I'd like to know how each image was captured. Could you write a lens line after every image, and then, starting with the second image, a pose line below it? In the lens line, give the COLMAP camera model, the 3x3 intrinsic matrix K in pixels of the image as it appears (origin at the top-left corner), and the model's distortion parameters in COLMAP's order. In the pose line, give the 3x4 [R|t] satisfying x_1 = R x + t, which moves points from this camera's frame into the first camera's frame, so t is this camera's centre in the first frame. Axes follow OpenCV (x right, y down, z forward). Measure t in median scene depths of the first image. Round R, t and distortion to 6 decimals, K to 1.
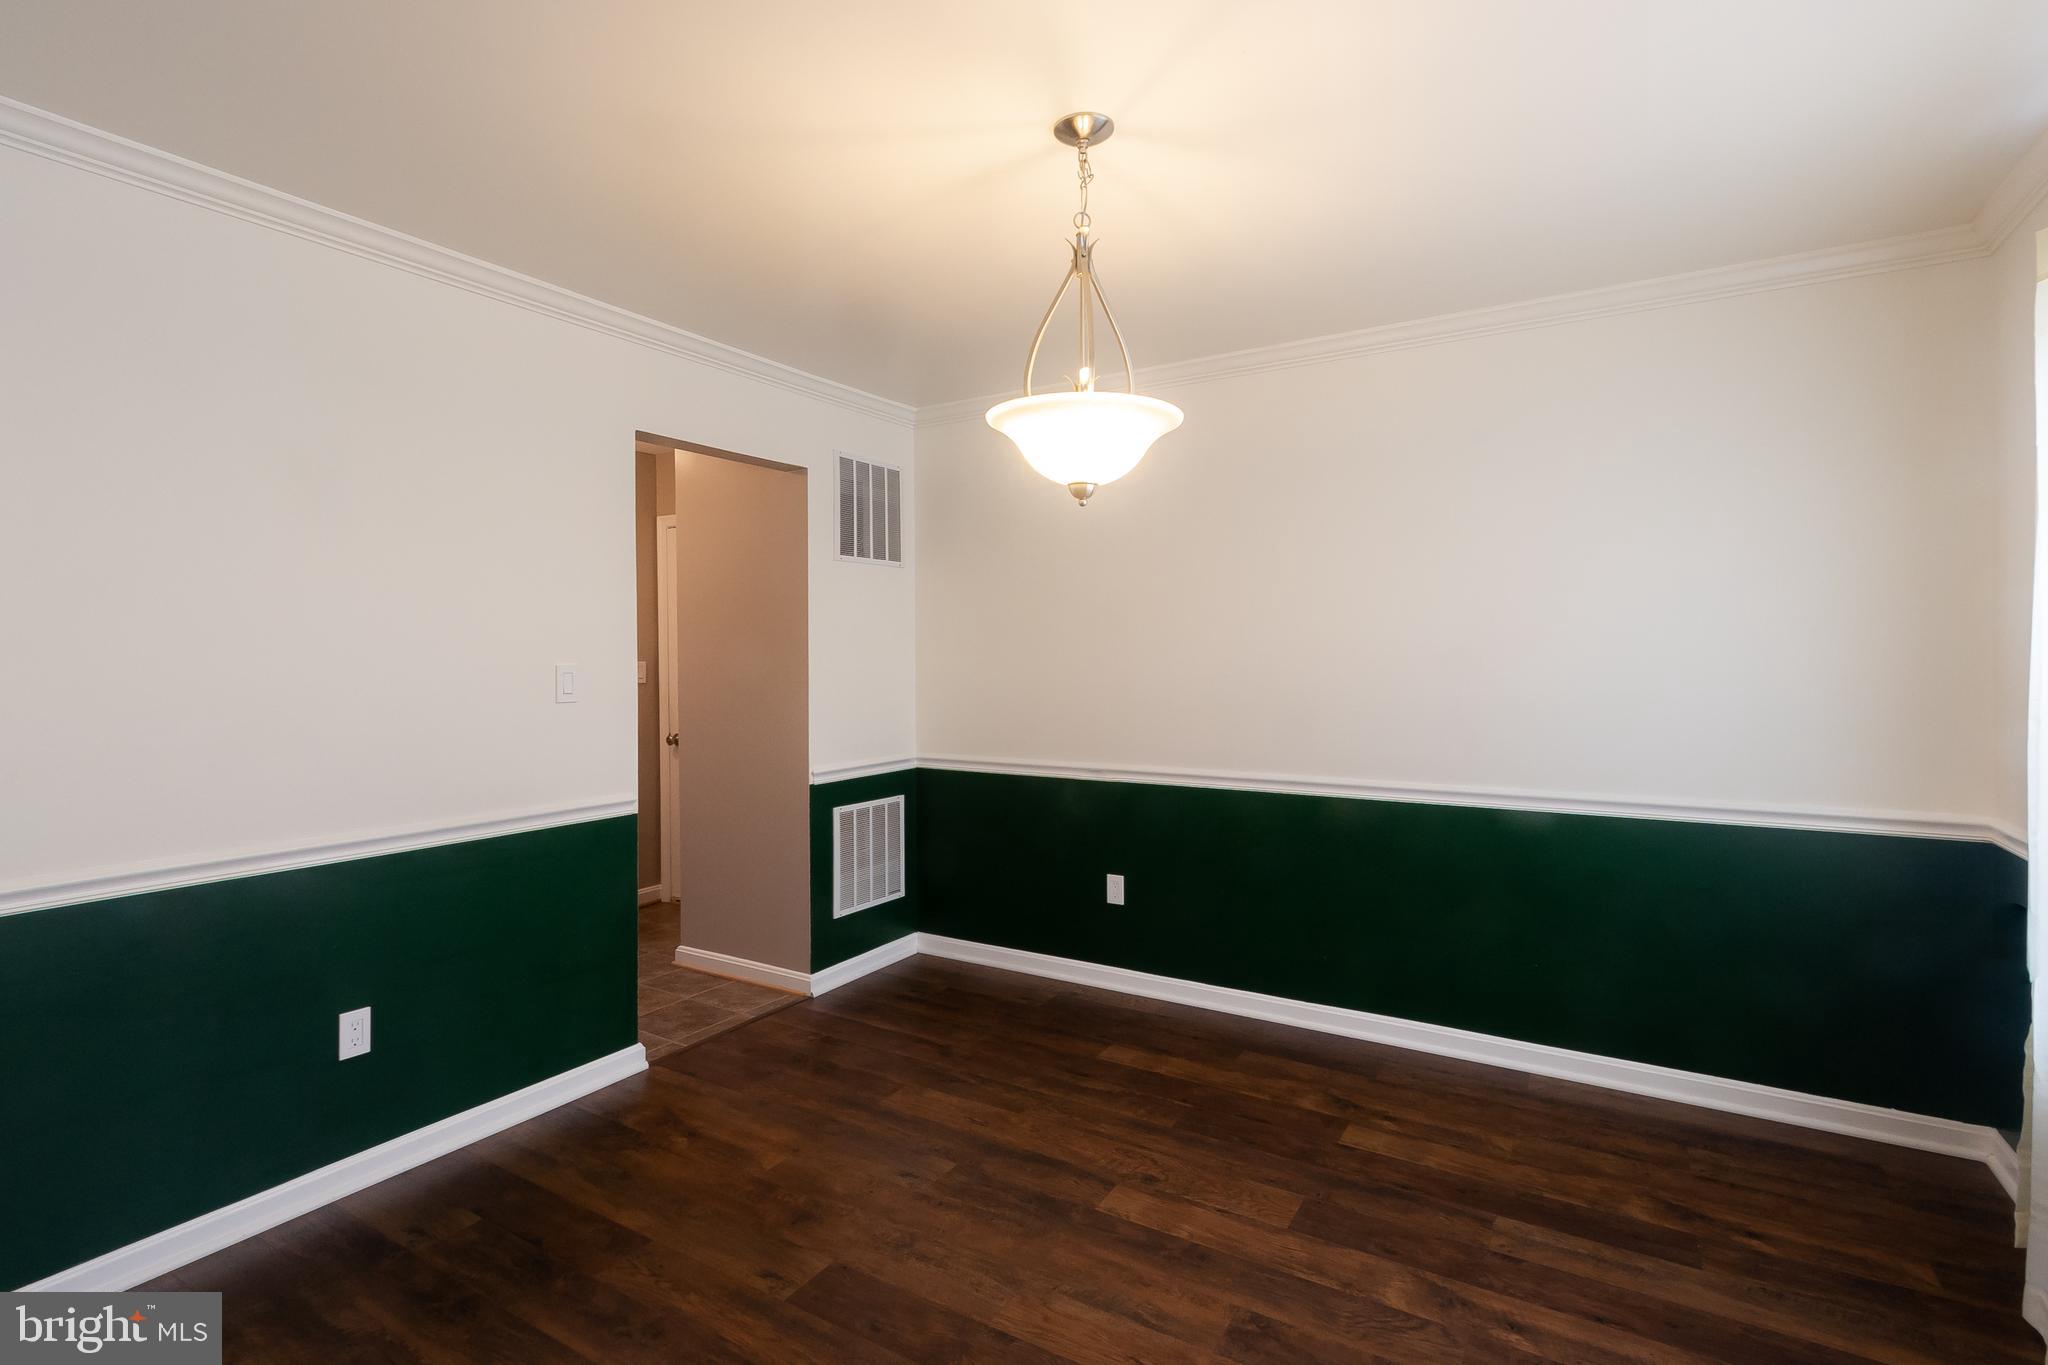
lens RADIAL K [[956.2, 0, 1024.0], [0, 956.2, 682.5], [0, 0, 1]] dist [-0.002811, -0.000976]
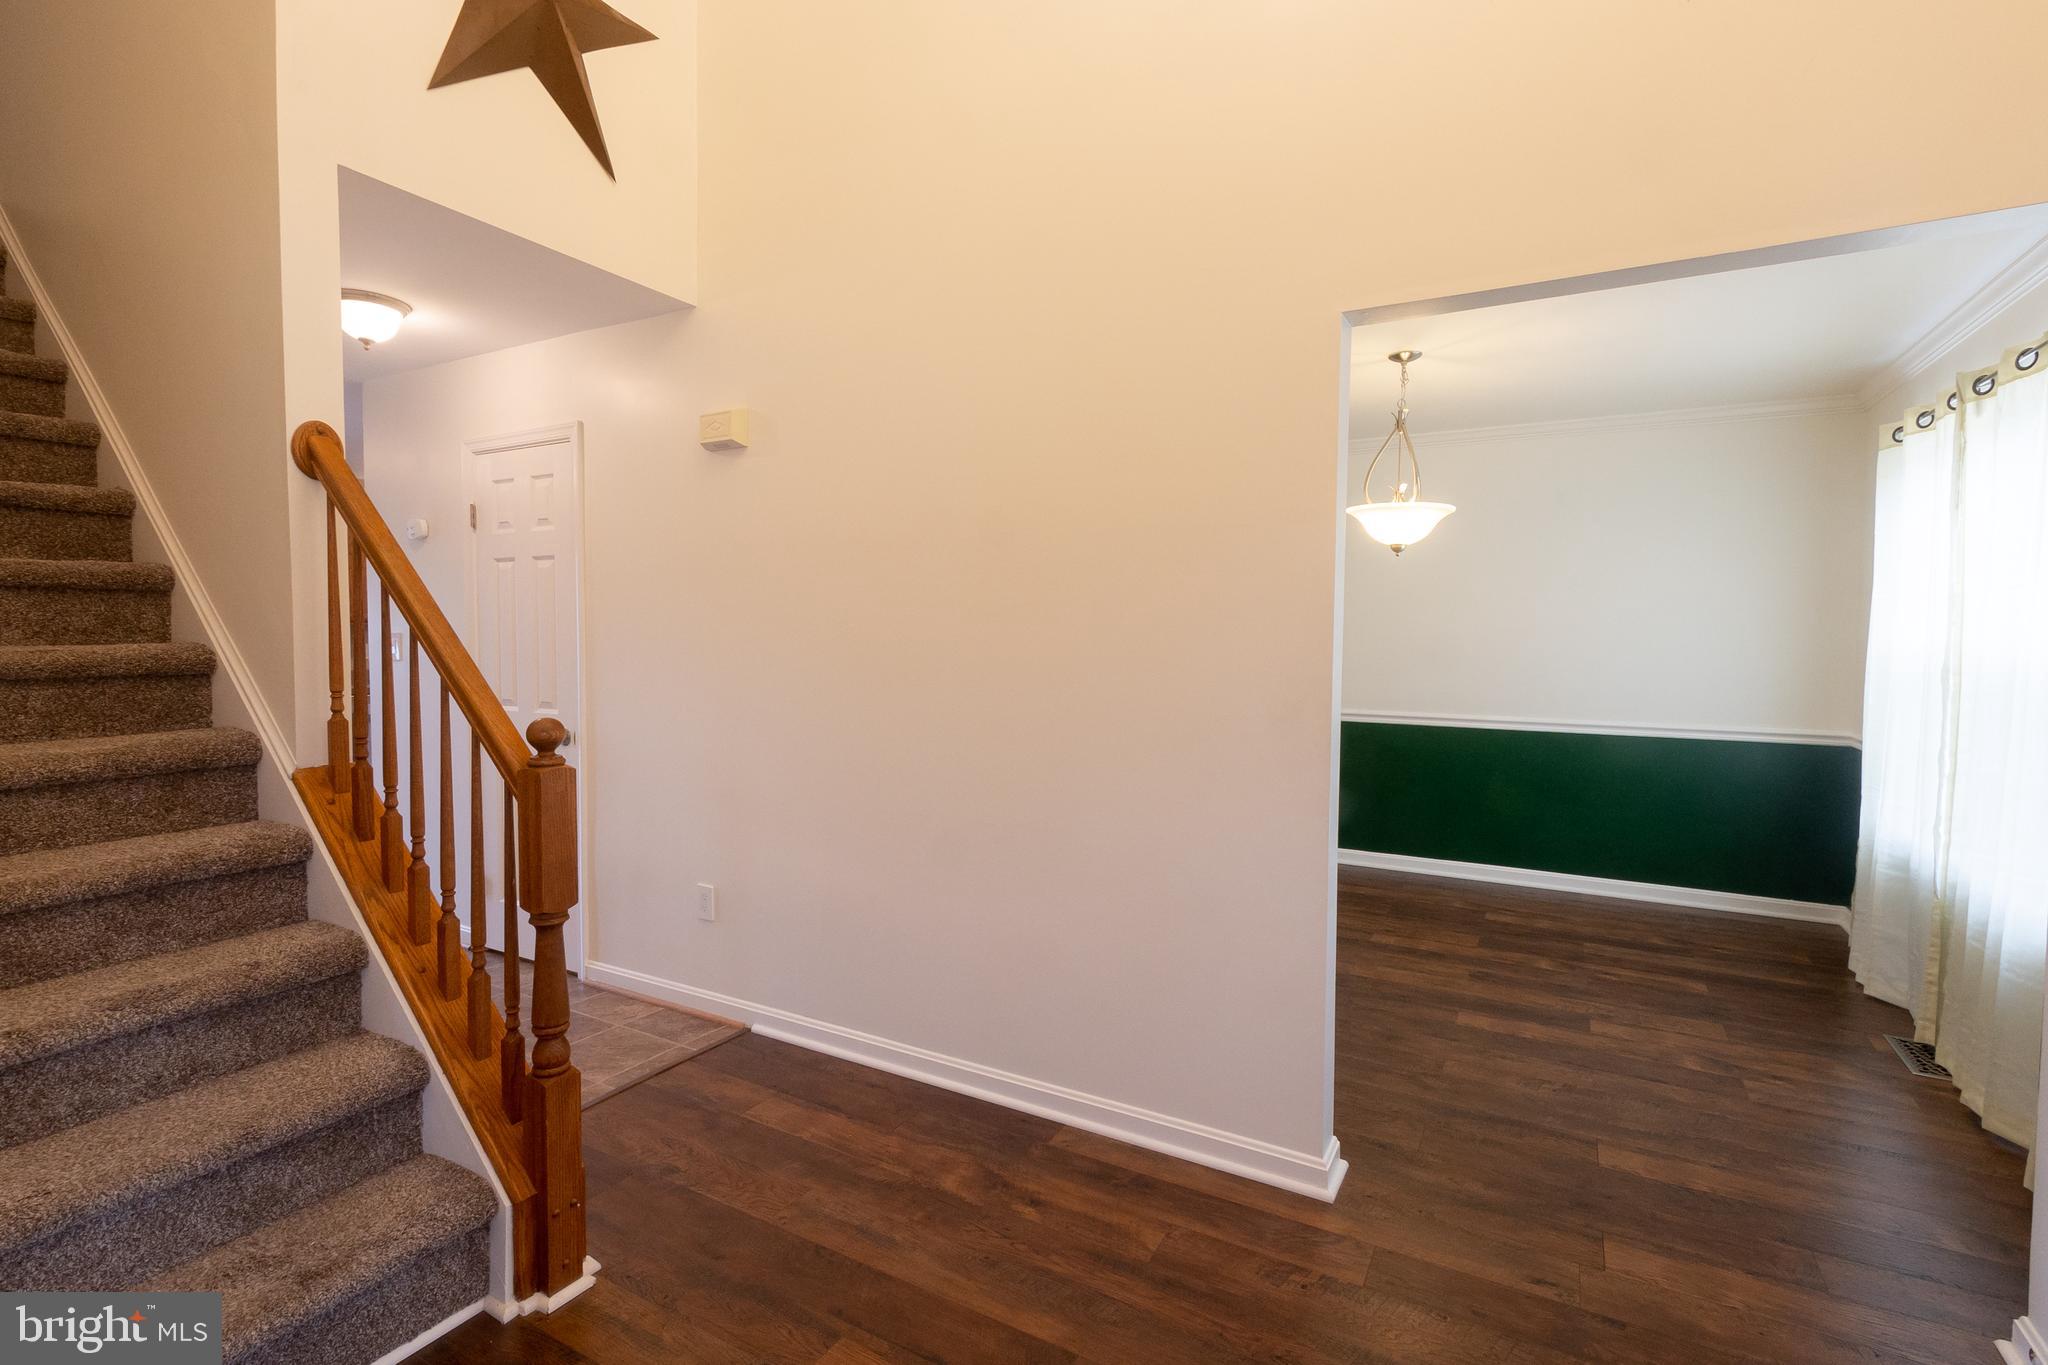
lens RADIAL K [[956.2, 0, 1024.0], [0, 956.2, 682.5], [0, 0, 1]] dist [-0.002811, -0.000976]
pose [[0.998740, 0.018093, 0.046812, -0.742226], [-0.019995, 0.998980, 0.040490, -0.001864], [-0.046032, -0.041375, 0.998083, -0.843692]]
